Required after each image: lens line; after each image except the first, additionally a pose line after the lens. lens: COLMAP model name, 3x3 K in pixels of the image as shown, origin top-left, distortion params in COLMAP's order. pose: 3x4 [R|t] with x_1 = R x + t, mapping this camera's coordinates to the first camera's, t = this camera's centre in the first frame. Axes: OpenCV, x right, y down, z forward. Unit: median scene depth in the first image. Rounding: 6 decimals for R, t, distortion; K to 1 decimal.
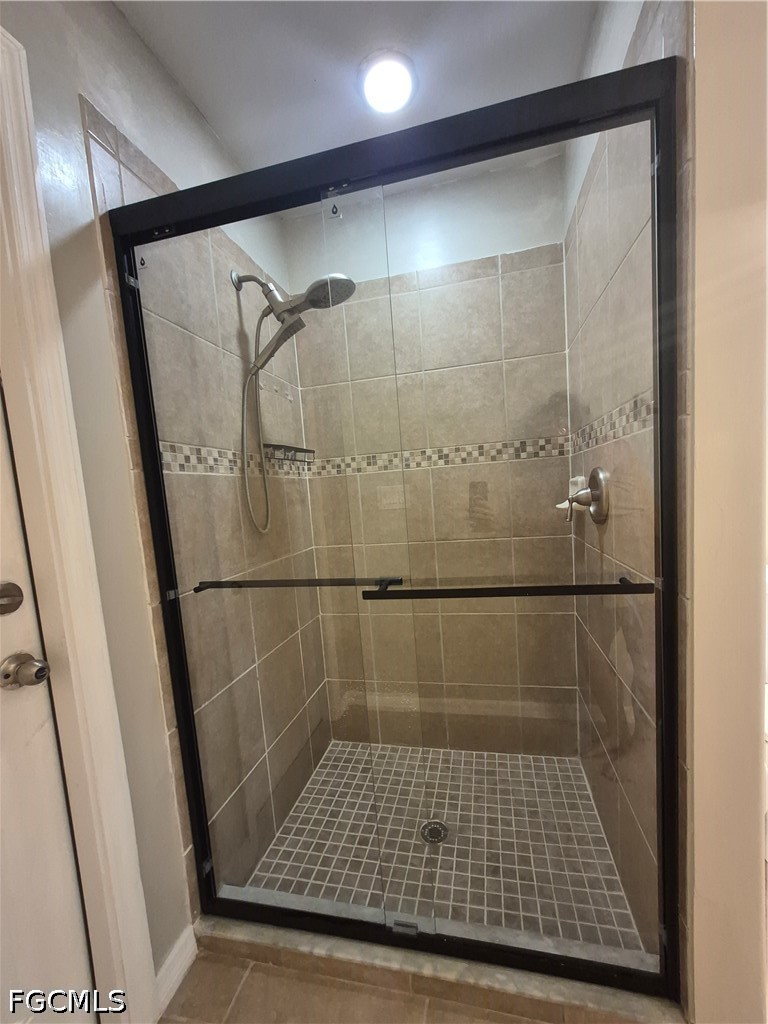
lens RADIAL K [[407.3, 0, 387.0], [0, 407.3, 520.4], [0, 0, 1]] dist [-0.003586, -0.000190]
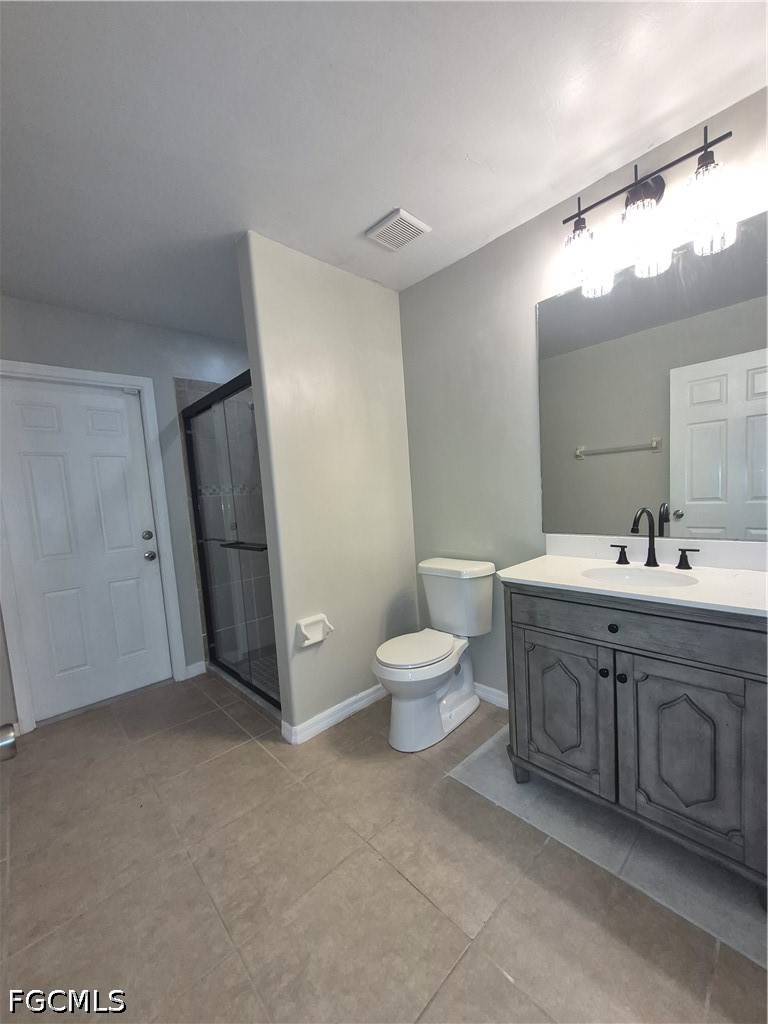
lens RADIAL K [[407.3, 0, 386.5], [0, 407.3, 516.9], [0, 0, 1]] dist [-0.003586, -0.000190]
pose [[0.829273, 0.057197, -0.555909, 2.090426], [-0.038000, 0.998217, 0.046019, -0.161305], [0.557551, -0.017038, 0.829968, -0.607407]]
